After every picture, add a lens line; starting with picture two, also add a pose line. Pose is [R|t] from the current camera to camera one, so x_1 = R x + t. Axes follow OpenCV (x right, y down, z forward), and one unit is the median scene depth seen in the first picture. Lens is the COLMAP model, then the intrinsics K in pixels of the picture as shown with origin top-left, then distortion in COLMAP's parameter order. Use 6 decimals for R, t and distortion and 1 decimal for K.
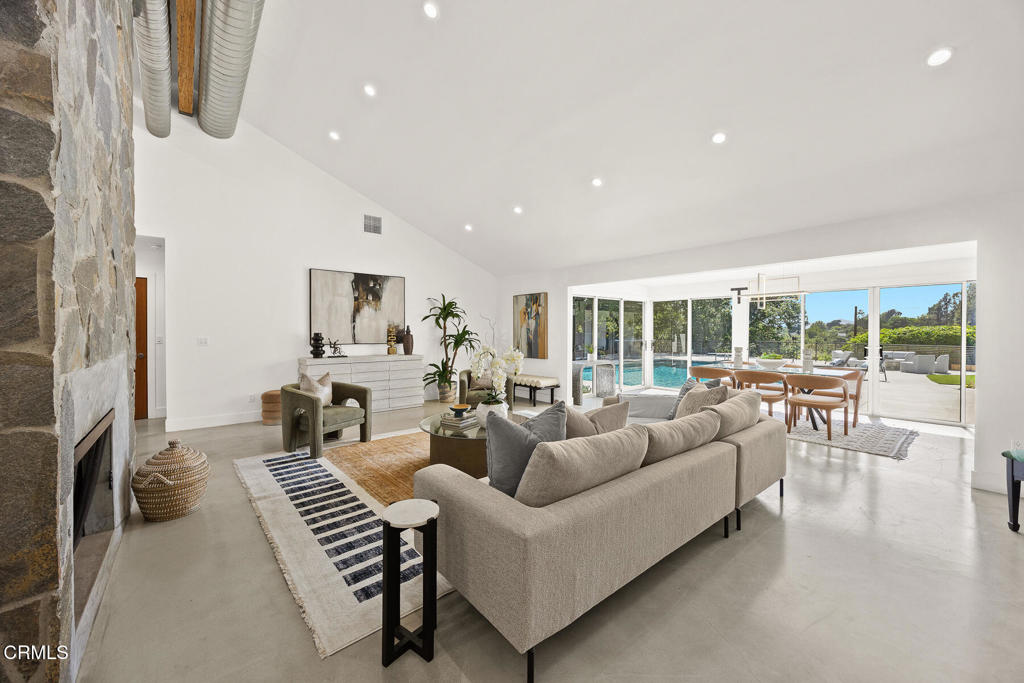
lens RADIAL K [[397.5, 0, 512.2], [0, 397.5, 336.9], [0, 0, 1]] dist [-0.002665, -0.000265]
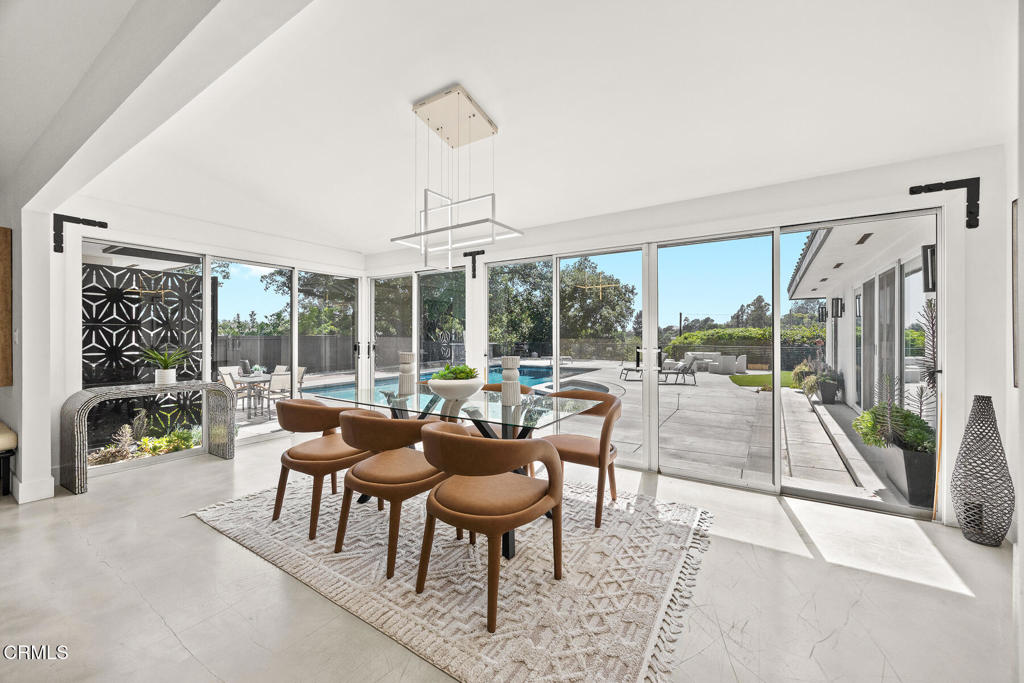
lens RADIAL K [[397.5, 0, 512.2], [0, 397.5, 336.9], [0, 0, 1]] dist [-0.002665, -0.000265]
pose [[0.953625, -0.001335, 0.300995, 0.229590], [0.004259, 0.999950, -0.009060, 0.004799], [-0.300968, 0.009922, 0.953583, 0.215479]]
